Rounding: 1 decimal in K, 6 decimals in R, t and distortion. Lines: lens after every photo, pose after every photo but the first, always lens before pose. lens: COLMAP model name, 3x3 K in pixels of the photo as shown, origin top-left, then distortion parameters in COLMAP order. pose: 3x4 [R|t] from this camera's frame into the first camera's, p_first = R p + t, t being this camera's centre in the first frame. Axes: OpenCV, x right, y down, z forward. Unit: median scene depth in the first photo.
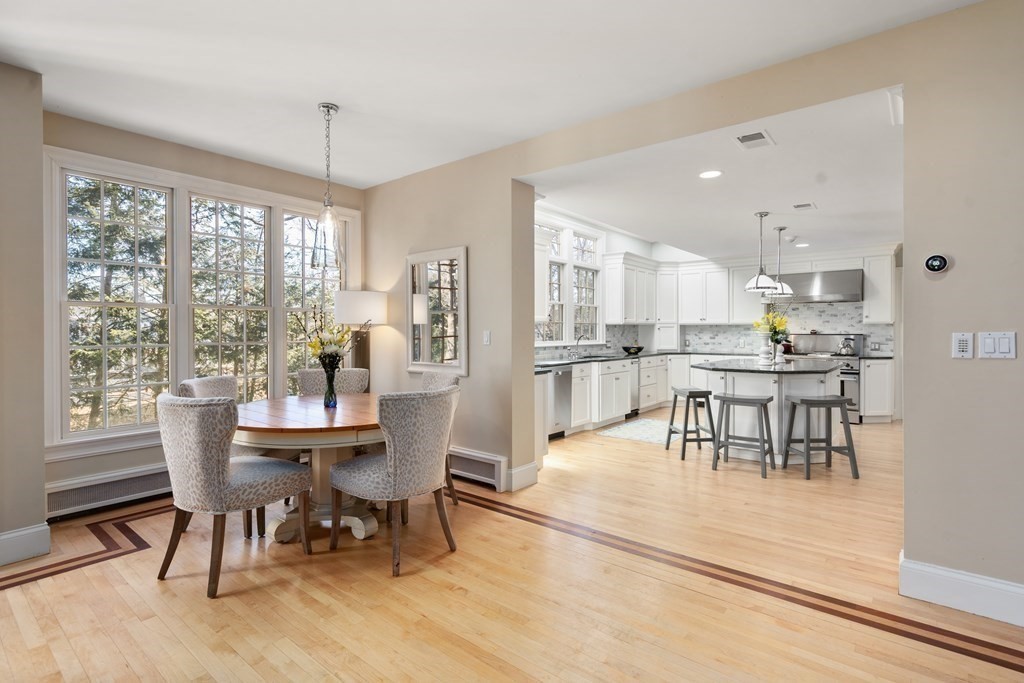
lens RADIAL K [[488.7, 0, 518.3], [0, 488.7, 335.4], [0, 0, 1]] dist [0.002241, 0.000572]
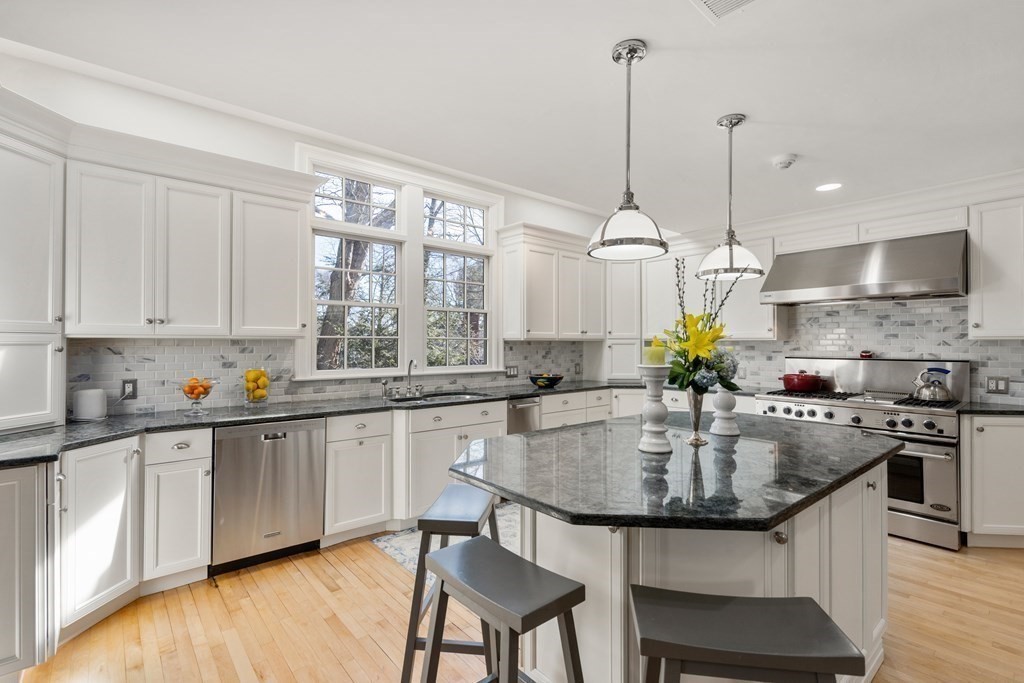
lens RADIAL K [[469.0, 0, 514.7], [0, 469.0, 341.1], [0, 0, 1]] dist [-0.005166, -0.000175]
pose [[0.983077, 0.001605, -0.183183, 0.326917], [-0.004524, 0.999869, -0.015520, -0.012773], [0.183135, 0.016086, 0.982956, 0.434929]]
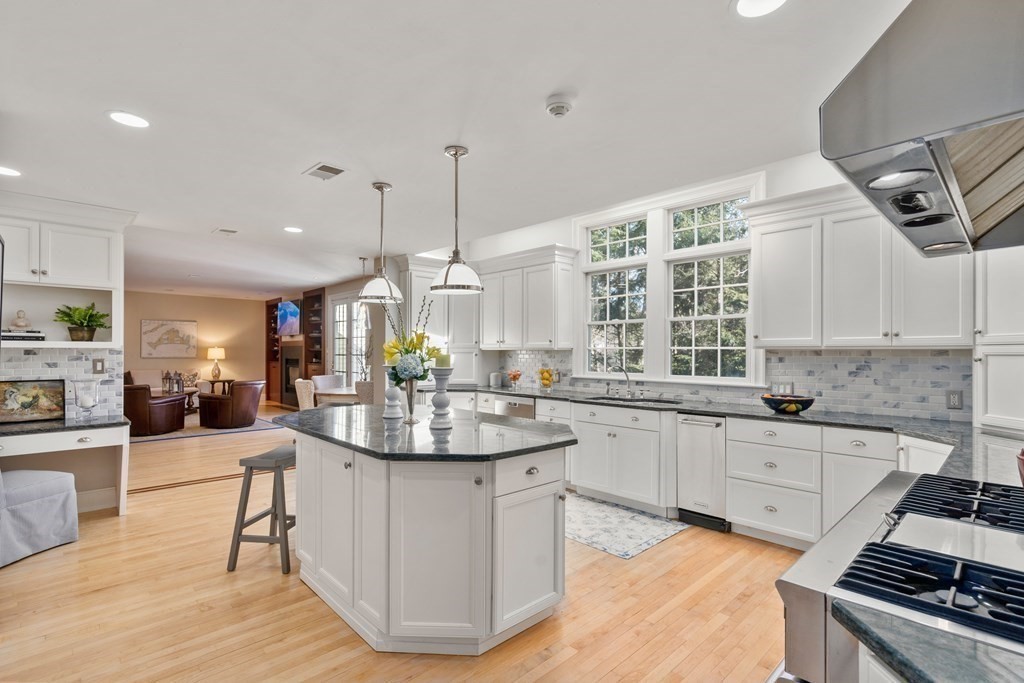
lens RADIAL K [[469.0, 0, 513.9], [0, 469.0, 353.7], [0, 0, 1]] dist [-0.005166, -0.000175]
pose [[-0.125072, 0.000875, -0.992147, 0.751535], [-0.016574, 0.999858, 0.002971, -0.015976], [0.992009, 0.016815, -0.125040, 0.860134]]
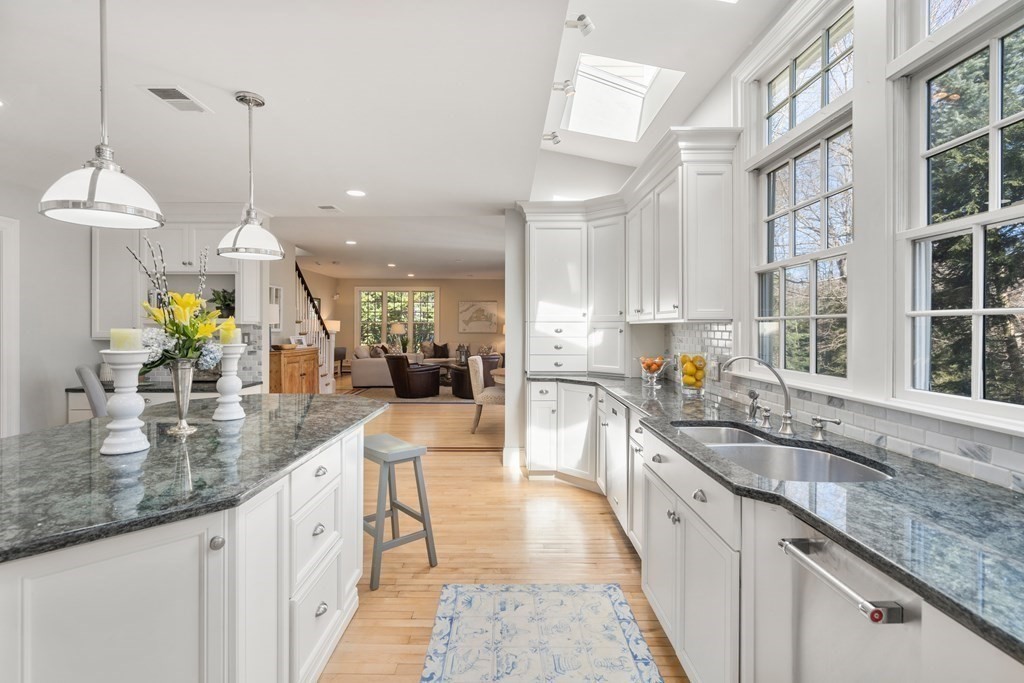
lens RADIAL K [[469.0, 0, 506.5], [0, 469.0, 326.2], [0, 0, 1]] dist [-0.005166, -0.000175]
pose [[-0.778599, -0.005963, -0.627493, 0.402631], [-0.012786, 0.999898, 0.006362, -0.018369], [0.627391, 0.012977, -0.778596, 1.039659]]
